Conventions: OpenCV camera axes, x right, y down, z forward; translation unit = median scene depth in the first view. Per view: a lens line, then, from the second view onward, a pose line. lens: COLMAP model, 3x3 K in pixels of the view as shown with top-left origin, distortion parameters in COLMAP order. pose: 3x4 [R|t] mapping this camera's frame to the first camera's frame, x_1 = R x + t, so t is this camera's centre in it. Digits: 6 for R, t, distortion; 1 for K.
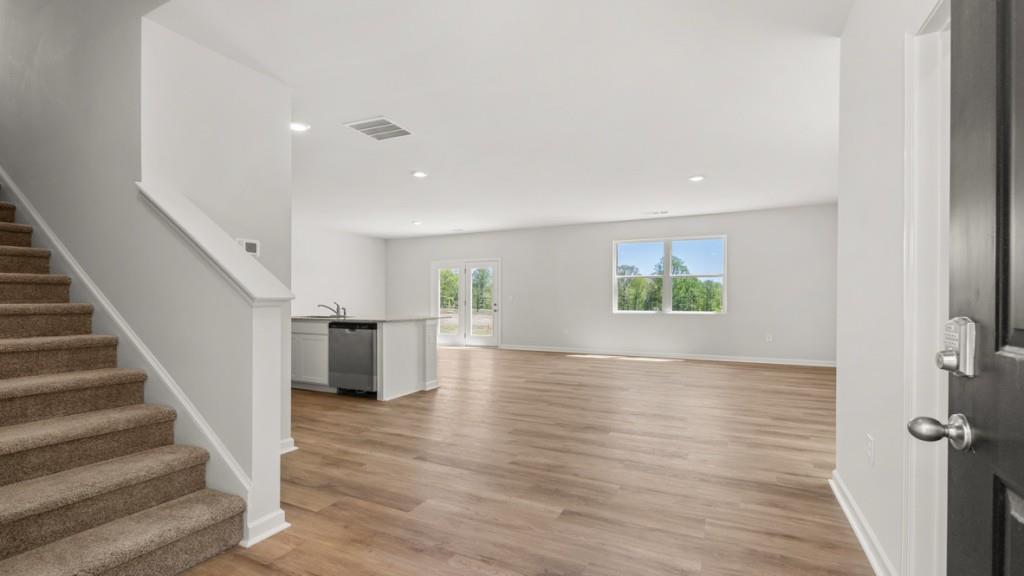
lens RADIAL K [[441.1, 0, 509.9], [0, 441.1, 295.6], [0, 0, 1]] dist [0.000553, 0.000098]
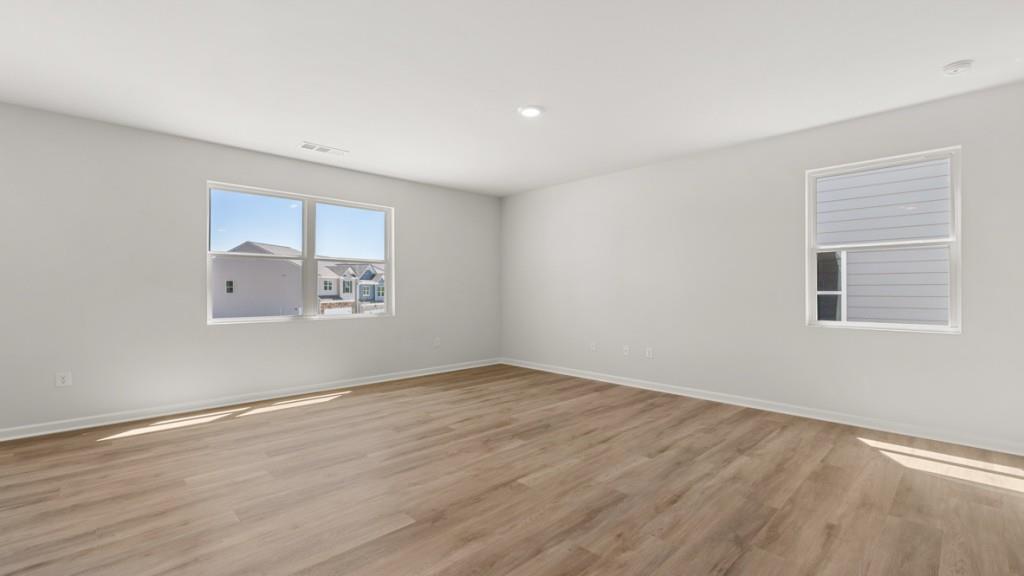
lens RADIAL K [[441.1, 0, 509.9], [0, 441.1, 295.6], [0, 0, 1]] dist [0.000553, 0.000098]
pose [[0.334890, -0.011497, 0.942187, -0.297662], [-0.008434, 0.999849, 0.015199, -0.009683], [-0.942220, -0.013037, 0.334742, 1.223828]]
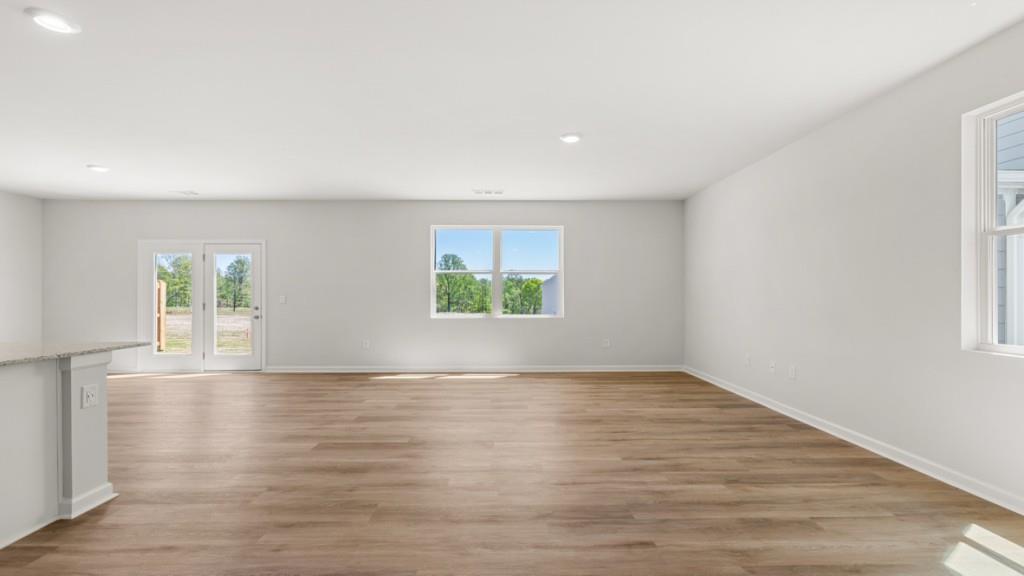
lens RADIAL K [[441.1, 0, 509.9], [0, 441.1, 295.6], [0, 0, 1]] dist [0.000553, 0.000098]
pose [[0.884780, -0.000612, 0.466008, -0.013199], [-0.002942, 0.999972, 0.006898, -0.013898], [-0.465999, -0.007474, 0.884754, 0.595284]]
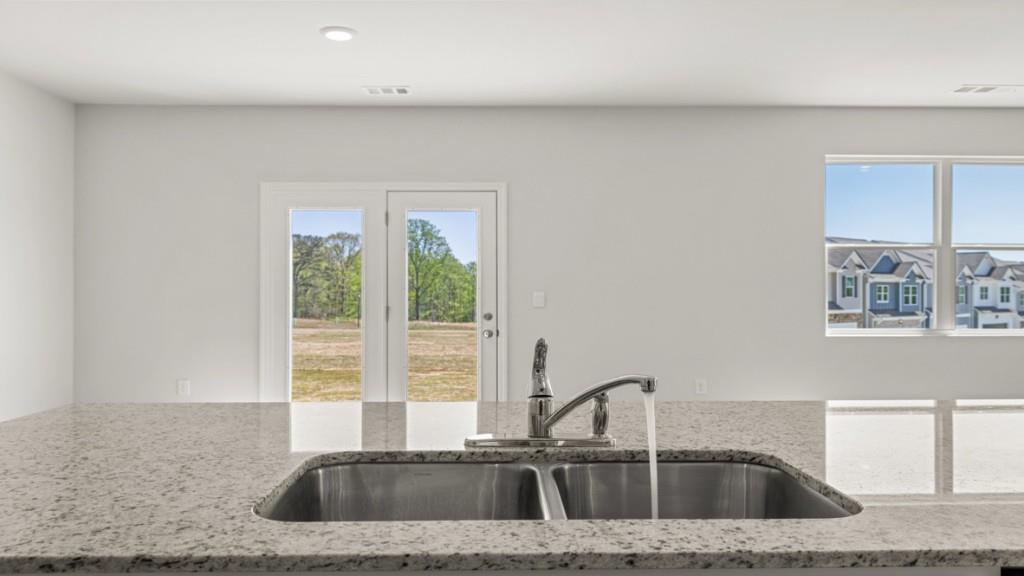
lens RADIAL K [[773.5, 0, 512.0], [0, 773.5, 288.0], [0, 0, 1]] dist [-0.001080, -0.003179]
pose [[0.885448, 0.002731, 0.464731, -0.822353], [-0.004125, 0.999990, 0.001983, -0.009399], [-0.464721, -0.003672, 0.885450, 1.236768]]
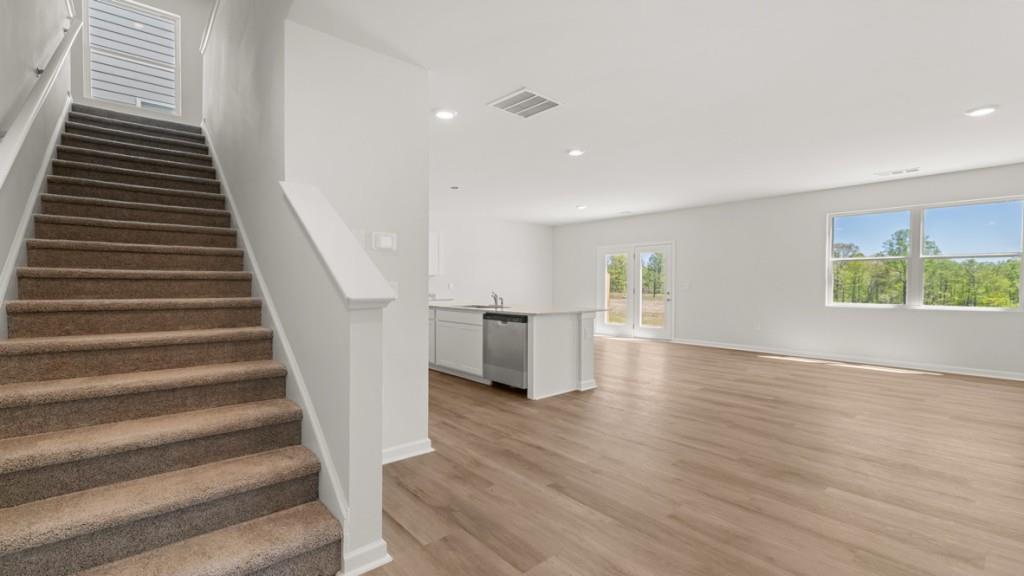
lens RADIAL K [[434.0, 0, 511.9], [0, 434.0, 289.0], [0, 0, 1]] dist [-0.002198, -0.000104]
pose [[0.924457, 0.005301, -0.381250, 0.025238], [0.002396, 0.999803, 0.019712, -0.017316], [0.381279, -0.019137, 0.924262, 0.177915]]
